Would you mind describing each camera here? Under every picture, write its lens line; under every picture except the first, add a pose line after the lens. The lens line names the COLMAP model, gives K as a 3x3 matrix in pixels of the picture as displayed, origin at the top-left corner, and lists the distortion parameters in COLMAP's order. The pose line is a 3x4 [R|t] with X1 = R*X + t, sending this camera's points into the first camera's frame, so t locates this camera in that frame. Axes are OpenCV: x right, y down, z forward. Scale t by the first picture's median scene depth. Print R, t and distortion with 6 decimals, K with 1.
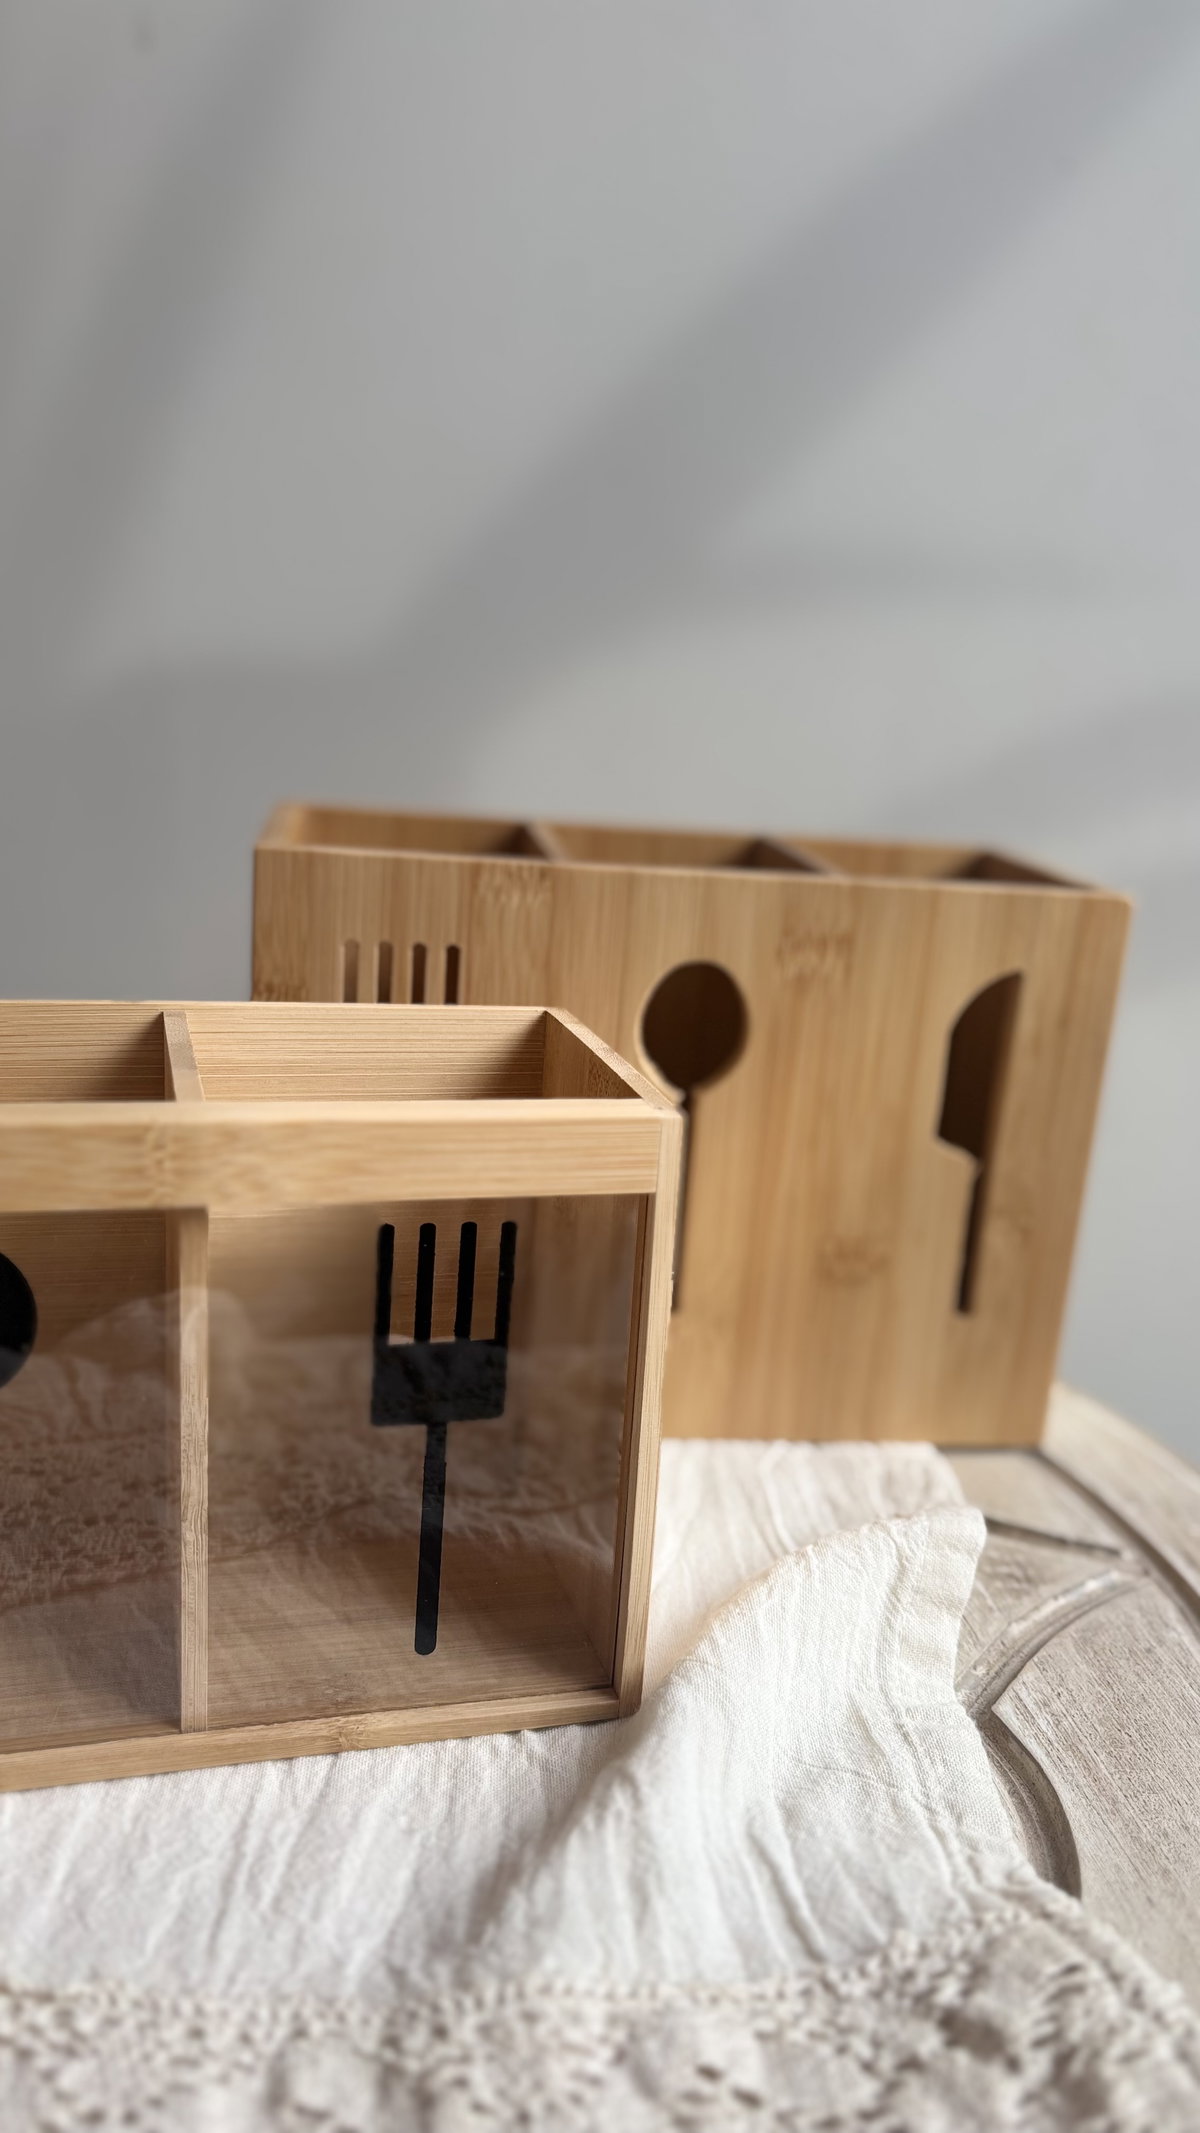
lens RADIAL K [[1533.1, 0, 600.0], [0, 1533.1, 1066.5], [0, 0, 1]] dist [-0.003692, -0.000305]
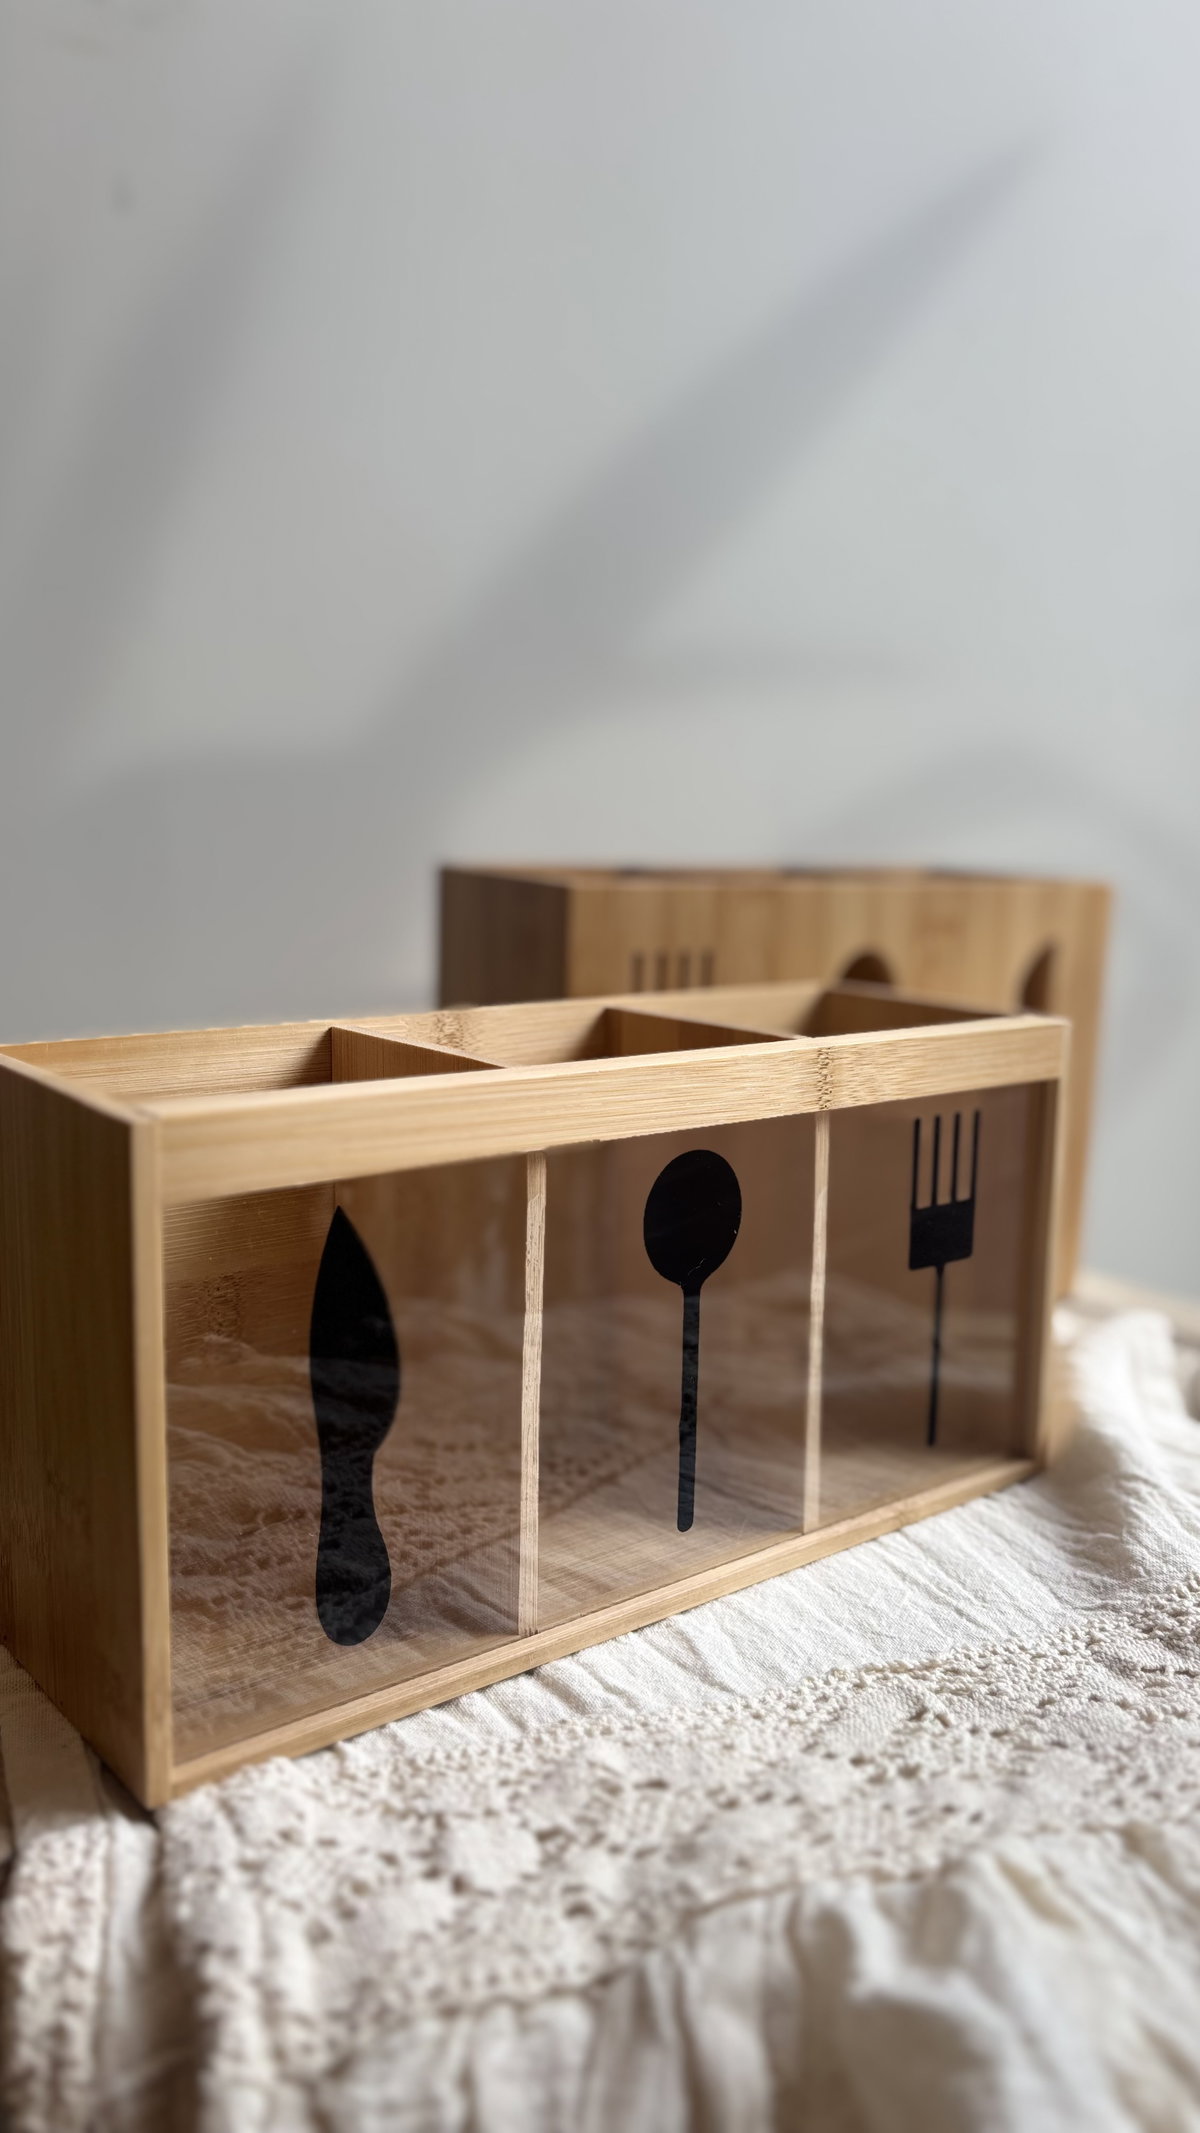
lens RADIAL K [[1533.1, 0, 600.0], [0, 1533.1, 1066.5], [0, 0, 1]] dist [-0.003692, -0.000305]
pose [[0.928788, -0.108421, 0.354398, -0.848970], [0.131909, 0.990341, -0.042723, 0.075440], [-0.346343, 0.086429, 0.934118, -0.184237]]
